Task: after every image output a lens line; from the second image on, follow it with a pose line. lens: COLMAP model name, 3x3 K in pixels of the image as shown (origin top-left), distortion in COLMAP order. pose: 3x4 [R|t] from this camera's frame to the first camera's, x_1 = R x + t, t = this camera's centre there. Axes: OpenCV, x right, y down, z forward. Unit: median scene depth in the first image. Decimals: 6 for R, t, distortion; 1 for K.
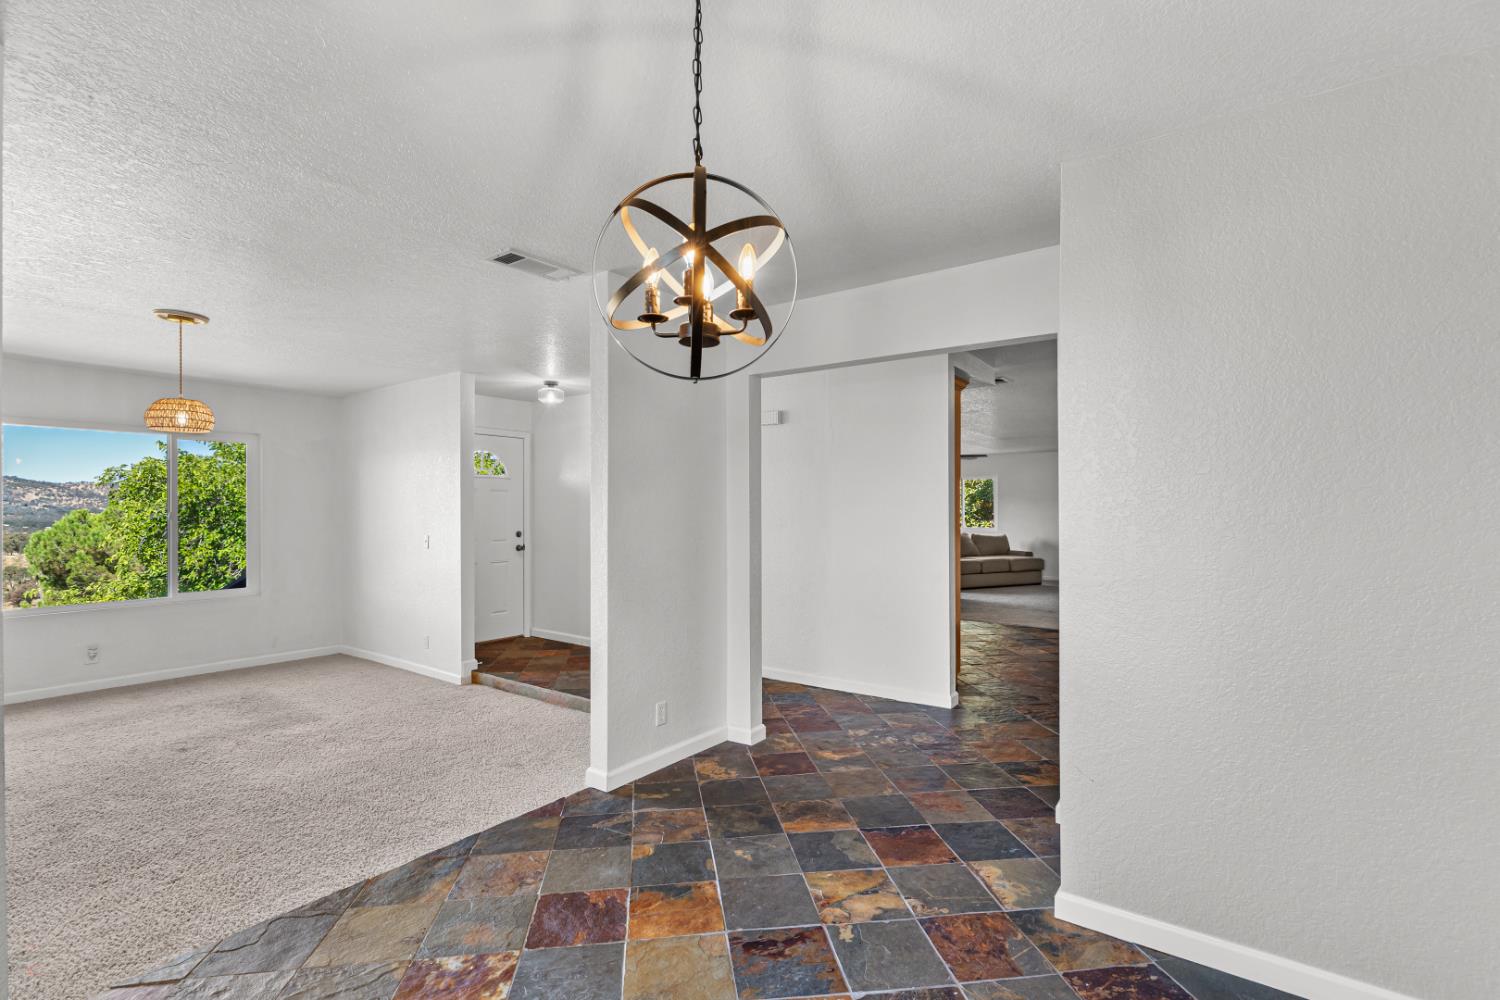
lens RADIAL K [[700.8, 0, 751.6], [0, 700.8, 508.3], [0, 0, 1]] dist [0.000377, -0.000059]
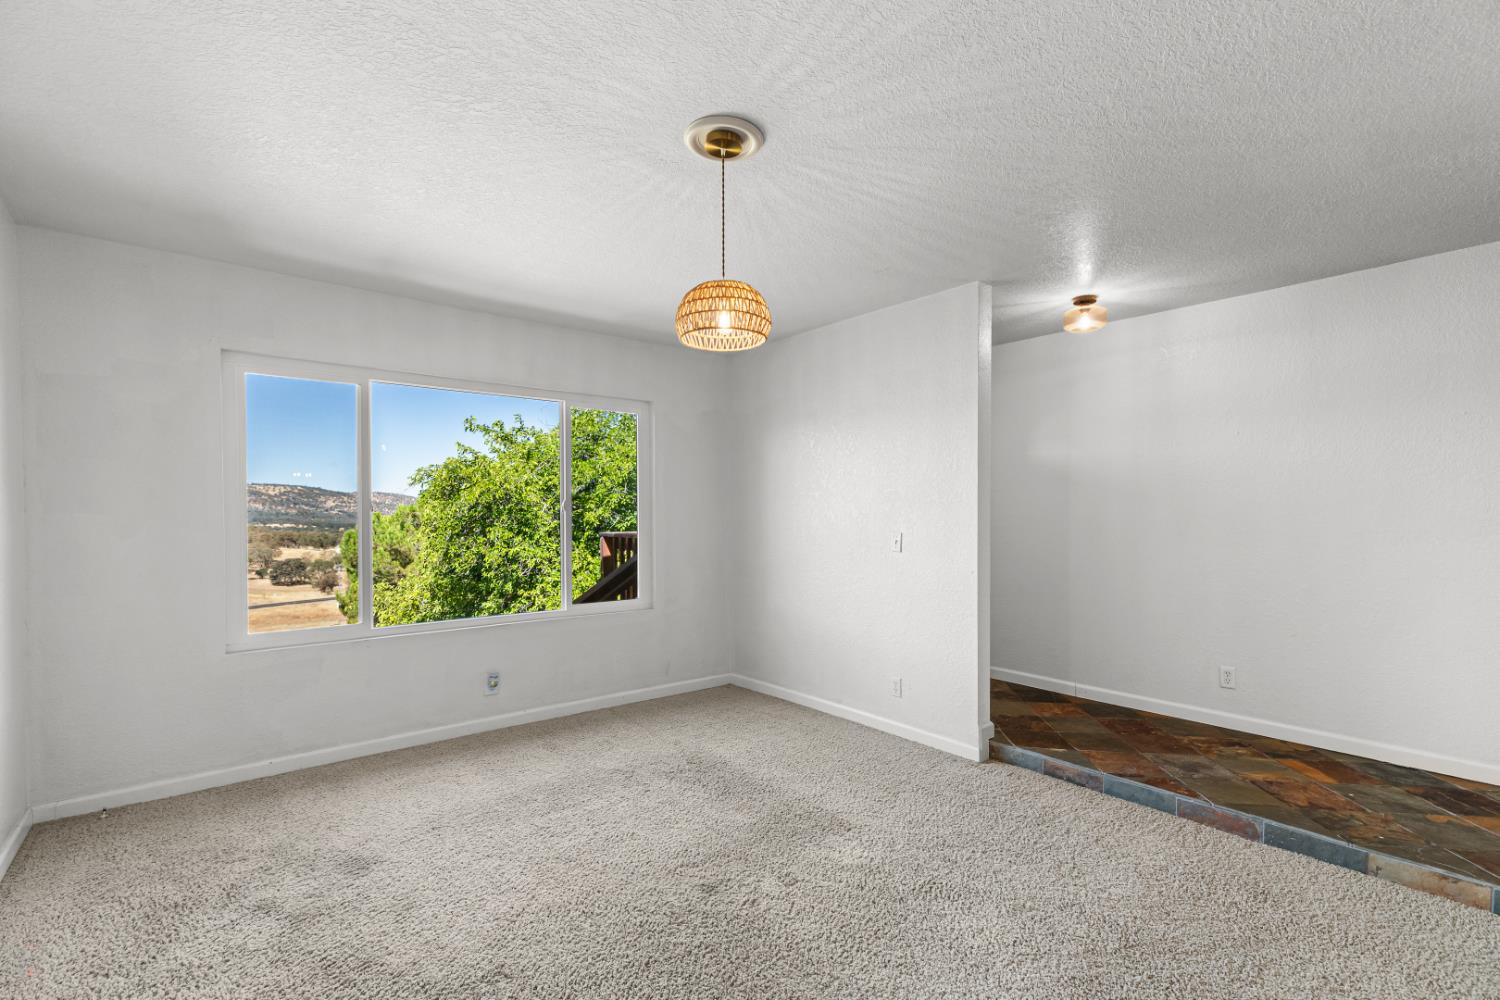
lens RADIAL K [[681.7, 0, 746.9], [0, 681.7, 521.1], [0, 0, 1]] dist [0.008919, -0.000203]
pose [[0.968719, 0.003417, -0.248135, -0.192918], [-0.000580, 0.999934, 0.011504, 0.008658], [0.248158, -0.011000, 0.968657, 0.137574]]
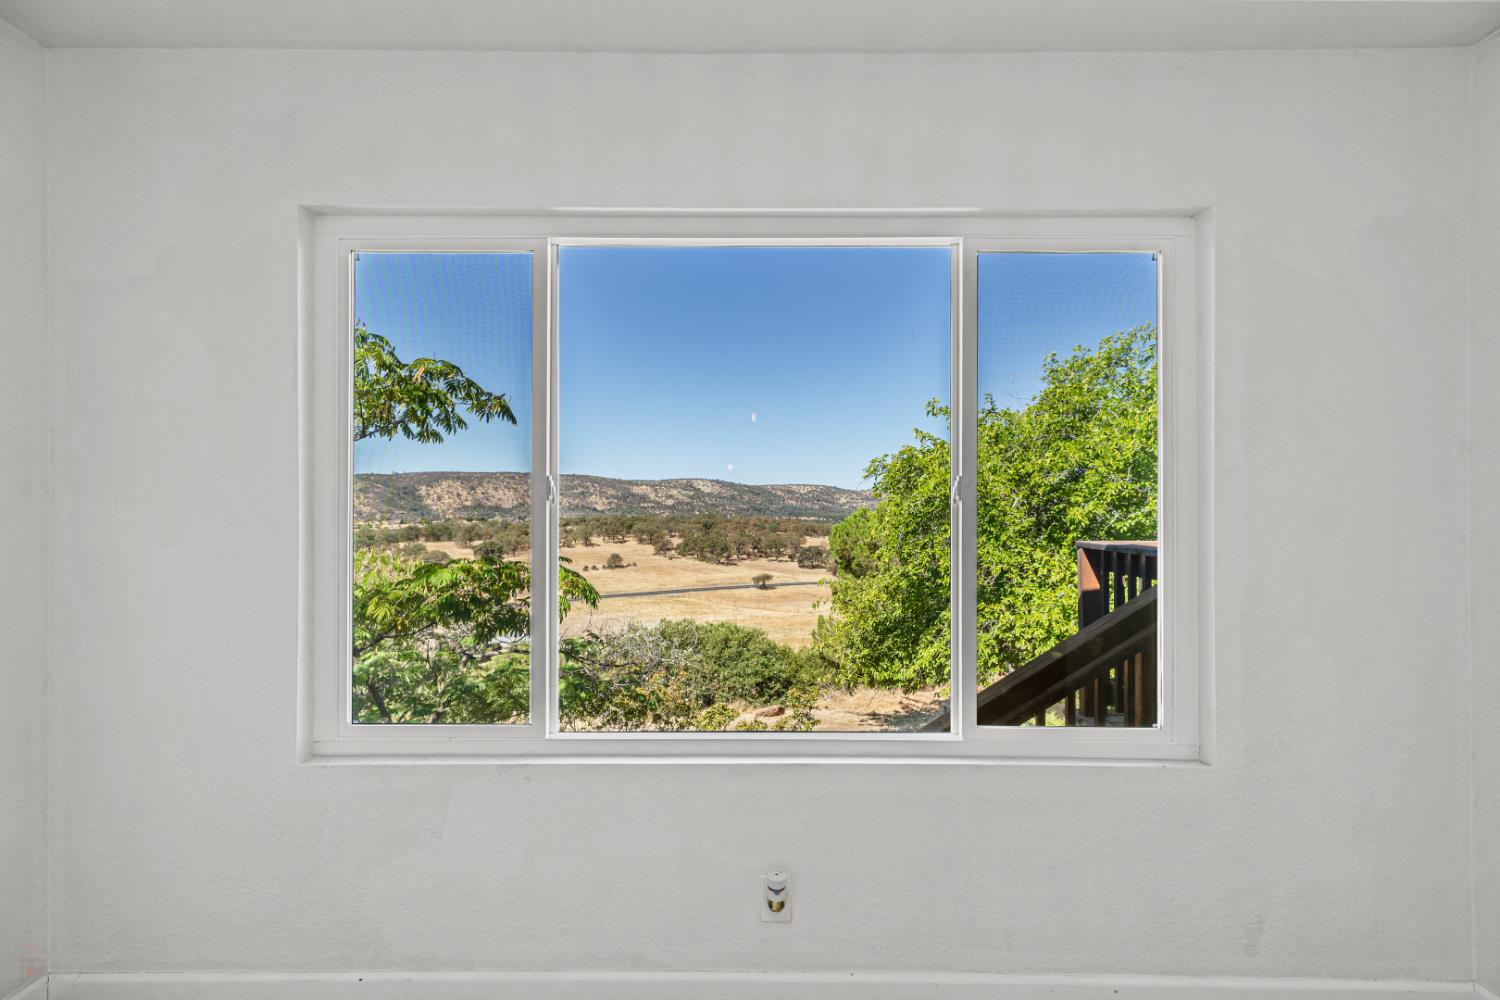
lens RADIAL K [[674.0, 0, 747.0], [0, 674.0, 504.1], [0, 0, 1]] dist [0.007883, -0.000812]
pose [[0.587884, -0.001392, -0.808944, -0.274217], [-0.004756, 0.999975, -0.005178, 0.009060], [0.808932, 0.006892, 0.587862, 0.319167]]
